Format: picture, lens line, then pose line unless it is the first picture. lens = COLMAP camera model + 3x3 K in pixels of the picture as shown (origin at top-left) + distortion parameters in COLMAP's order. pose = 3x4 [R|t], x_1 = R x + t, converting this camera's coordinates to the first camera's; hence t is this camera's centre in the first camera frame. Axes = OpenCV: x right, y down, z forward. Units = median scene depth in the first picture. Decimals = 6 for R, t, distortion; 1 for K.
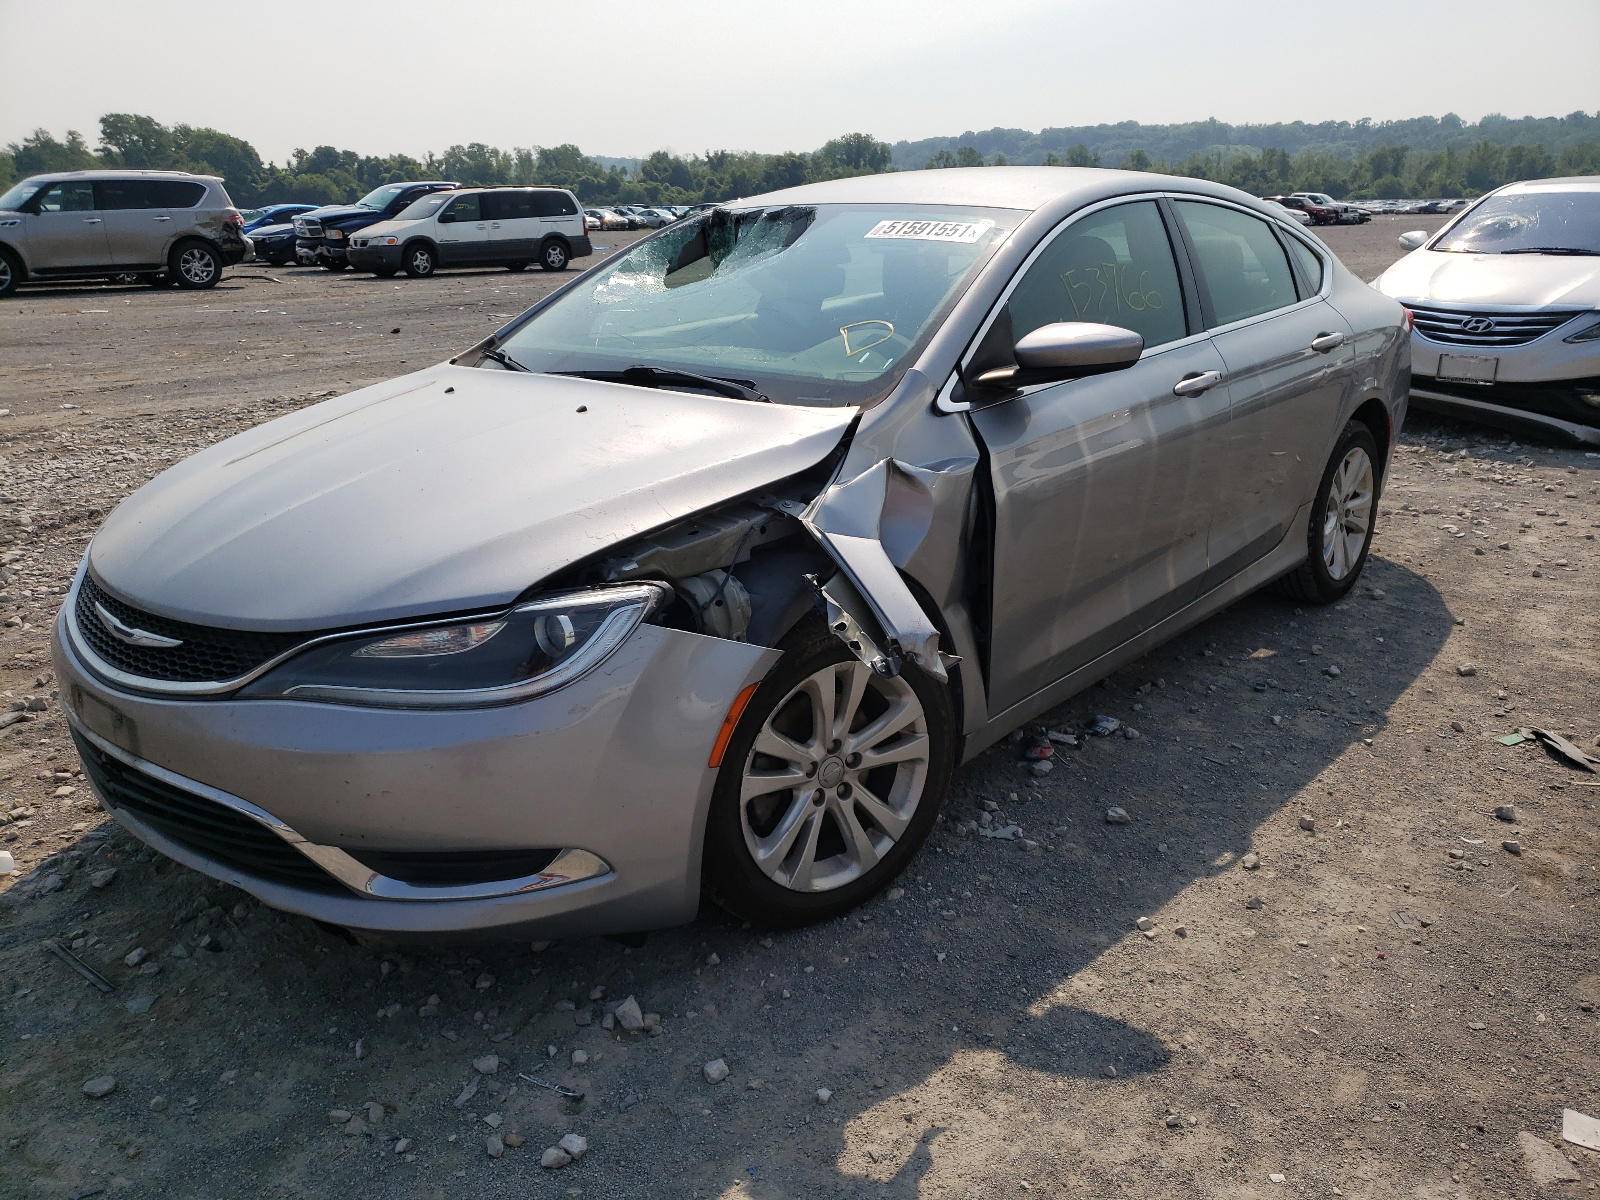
lens RADIAL K [[1212.7, 0, 800.0], [0, 1212.7, 600.0], [0, 0, 1]] dist [0.028183, -0.003232]
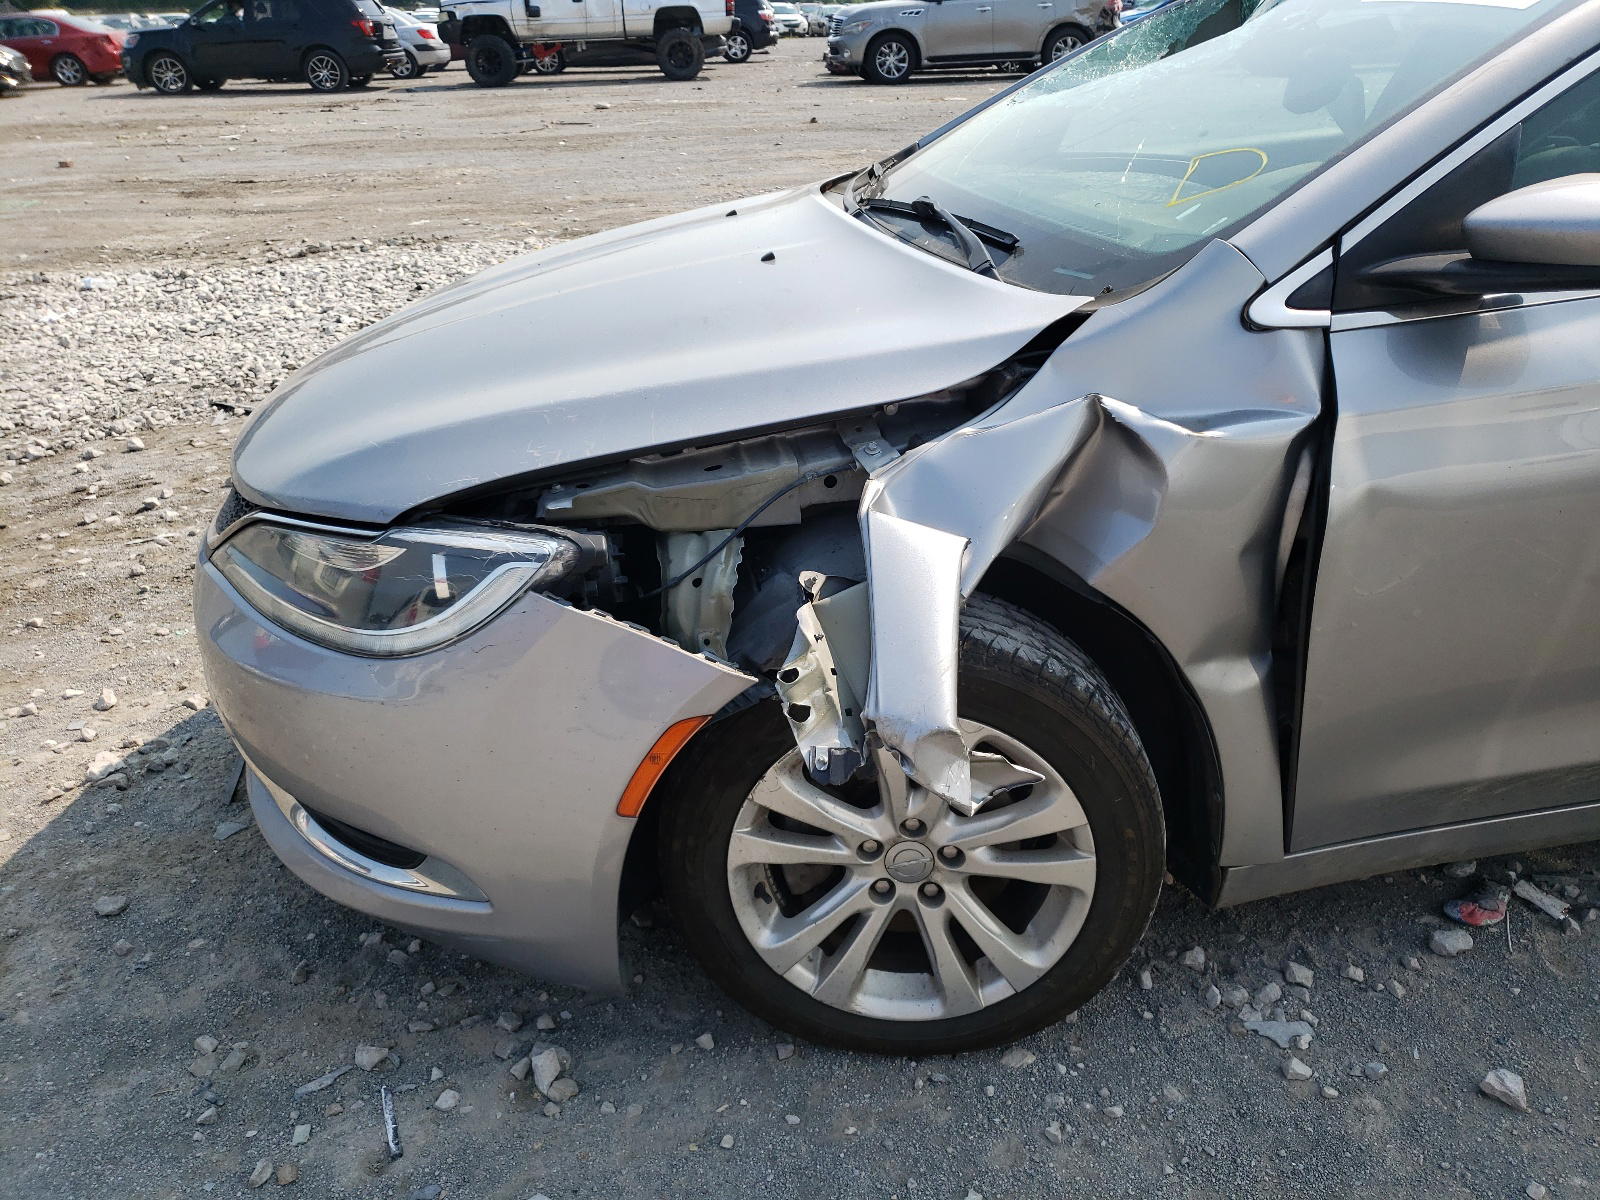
lens RADIAL K [[1251.1, 0, 800.0], [0, 1251.1, 600.0], [0, 0, 1]] dist [-0.003025, -0.006216]
pose [[0.792985, 0.250333, -0.555435, 0.314485], [-0.168124, 0.966198, 0.195435, -0.114718], [0.585584, -0.061595, 0.808268, 0.424996]]
